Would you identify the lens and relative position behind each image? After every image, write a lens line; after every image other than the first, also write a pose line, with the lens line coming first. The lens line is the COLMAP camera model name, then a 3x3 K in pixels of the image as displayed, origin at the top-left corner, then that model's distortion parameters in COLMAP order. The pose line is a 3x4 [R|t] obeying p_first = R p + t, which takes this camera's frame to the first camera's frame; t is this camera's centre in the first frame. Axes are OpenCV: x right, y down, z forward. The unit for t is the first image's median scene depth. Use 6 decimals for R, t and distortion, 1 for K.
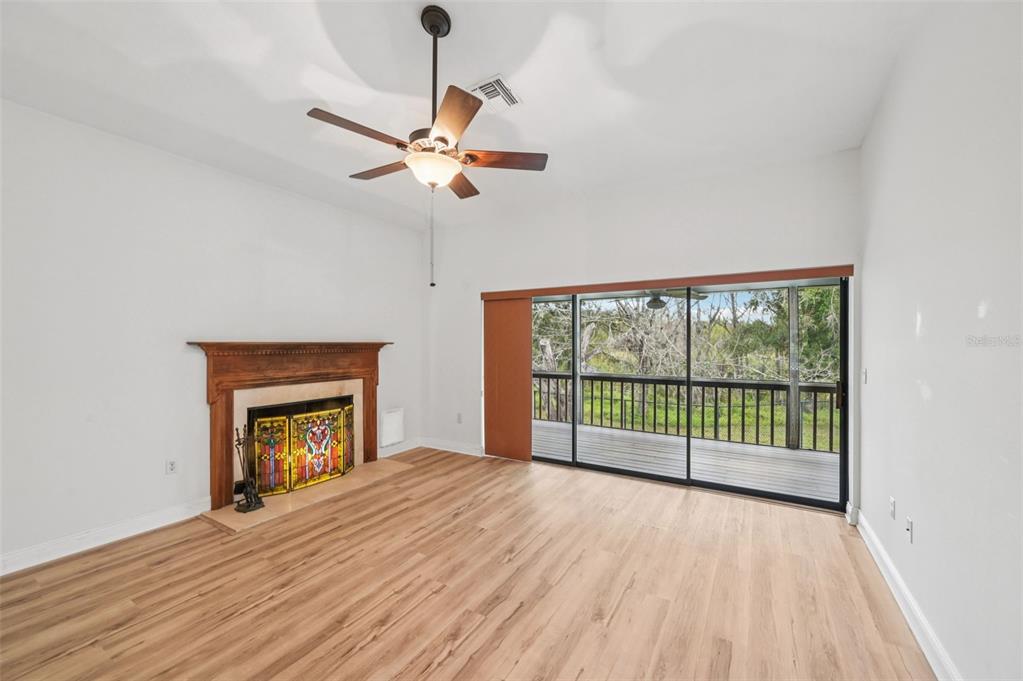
lens RADIAL K [[404.6, 0, 516.8], [0, 404.6, 344.9], [0, 0, 1]] dist [-0.001080, -0.000112]
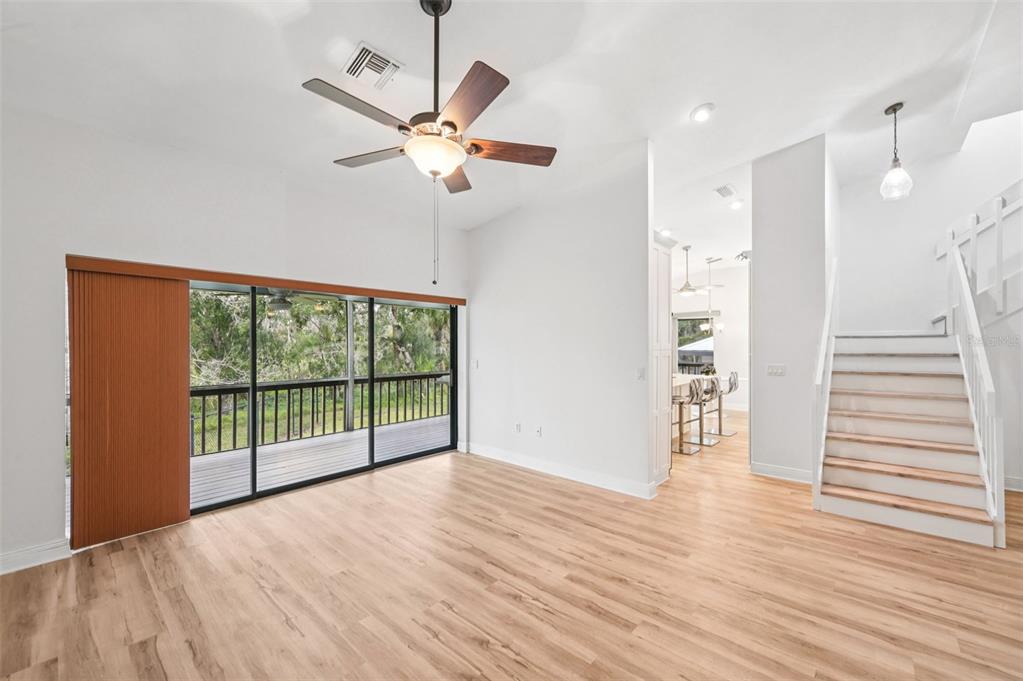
lens RADIAL K [[404.6, 0, 517.0], [0, 404.6, 340.7], [0, 0, 1]] dist [-0.001080, -0.000112]
pose [[0.179614, 0.009364, 0.983693, -0.633585], [0.009426, 0.999892, -0.011239, -0.001985], [-0.983692, 0.011290, 0.179506, 0.379116]]
